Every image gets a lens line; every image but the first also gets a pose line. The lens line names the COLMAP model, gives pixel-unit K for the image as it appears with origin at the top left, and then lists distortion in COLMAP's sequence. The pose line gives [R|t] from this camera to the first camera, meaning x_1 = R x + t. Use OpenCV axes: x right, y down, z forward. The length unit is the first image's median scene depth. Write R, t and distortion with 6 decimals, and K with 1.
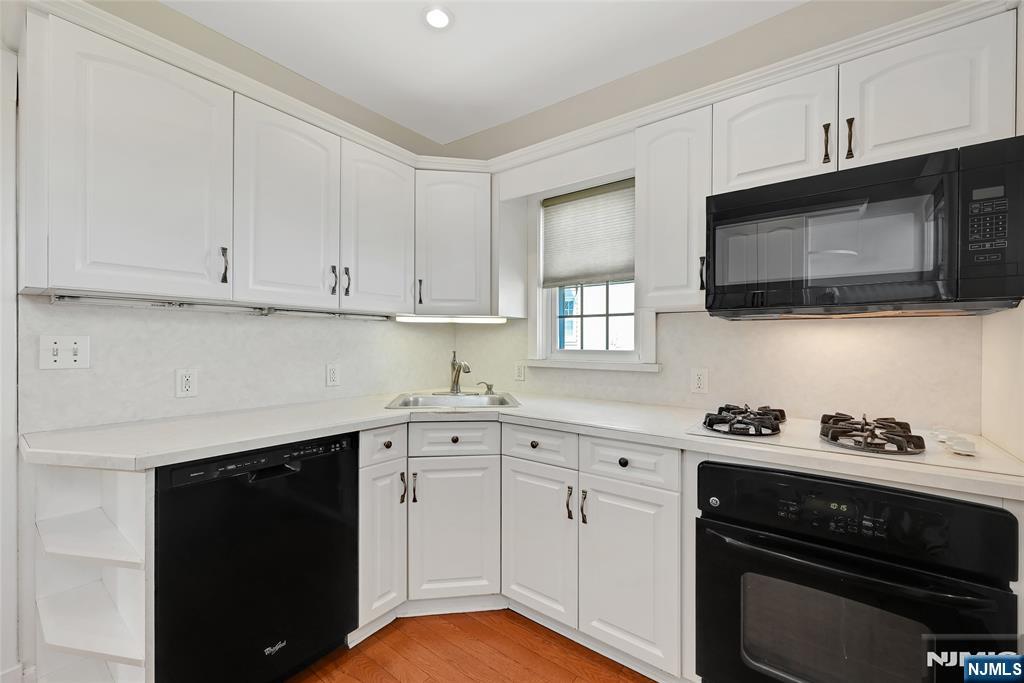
lens RADIAL K [[414.6, 0, 511.3], [0, 414.6, 344.5], [0, 0, 1]] dist [-0.003934, -0.000008]
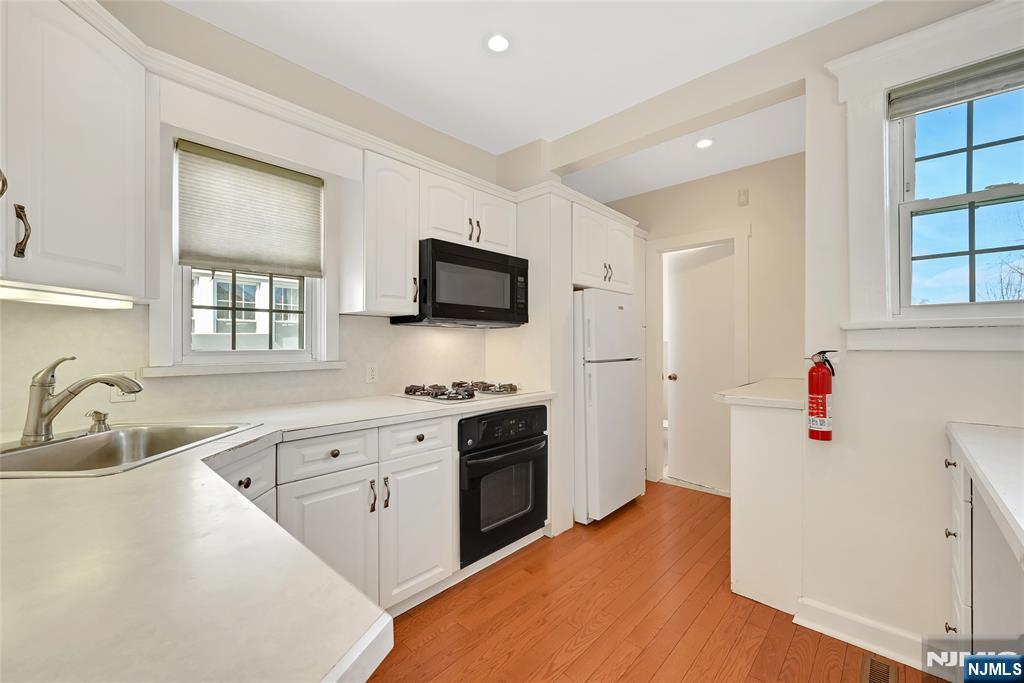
lens RADIAL K [[414.6, 0, 510.2], [0, 414.6, 345.3], [0, 0, 1]] dist [-0.003934, -0.000008]
pose [[0.103022, -0.007761, 0.994649, -0.819140], [0.006068, 0.999956, 0.007174, 0.000716], [-0.994661, 0.005297, 0.103065, 0.531623]]
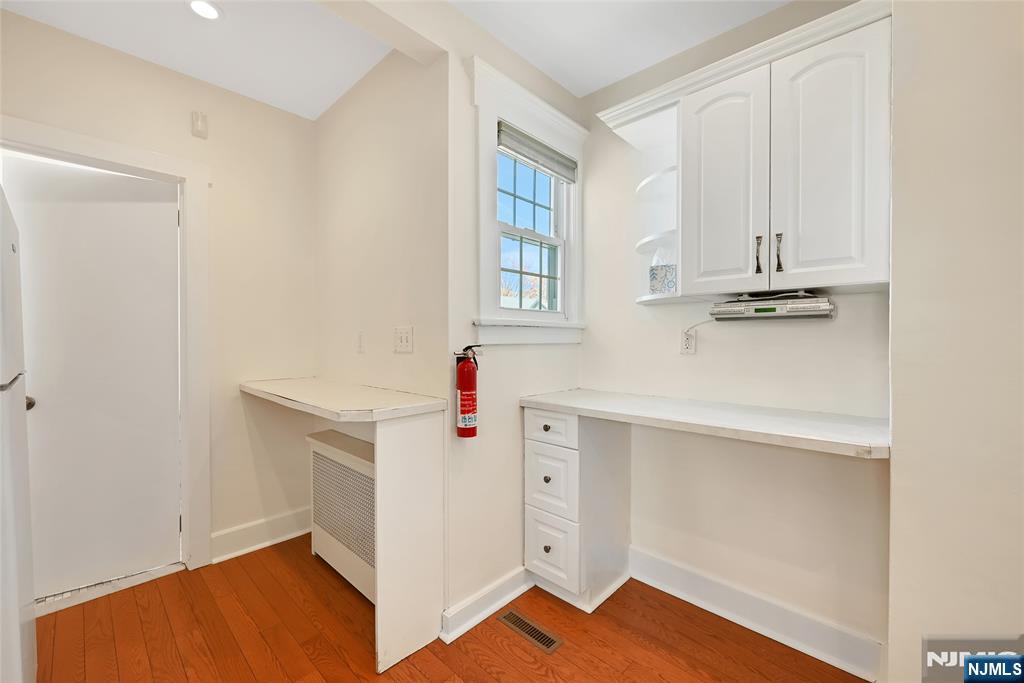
lens RADIAL K [[414.6, 0, 513.7], [0, 414.6, 341.2], [0, 0, 1]] dist [-0.003934, -0.000008]
pose [[-0.994500, -0.008888, 0.104361, 0.049057], [-0.007438, 0.999870, 0.014277, -0.000342], [-0.104474, 0.013422, -0.994437, 0.857272]]
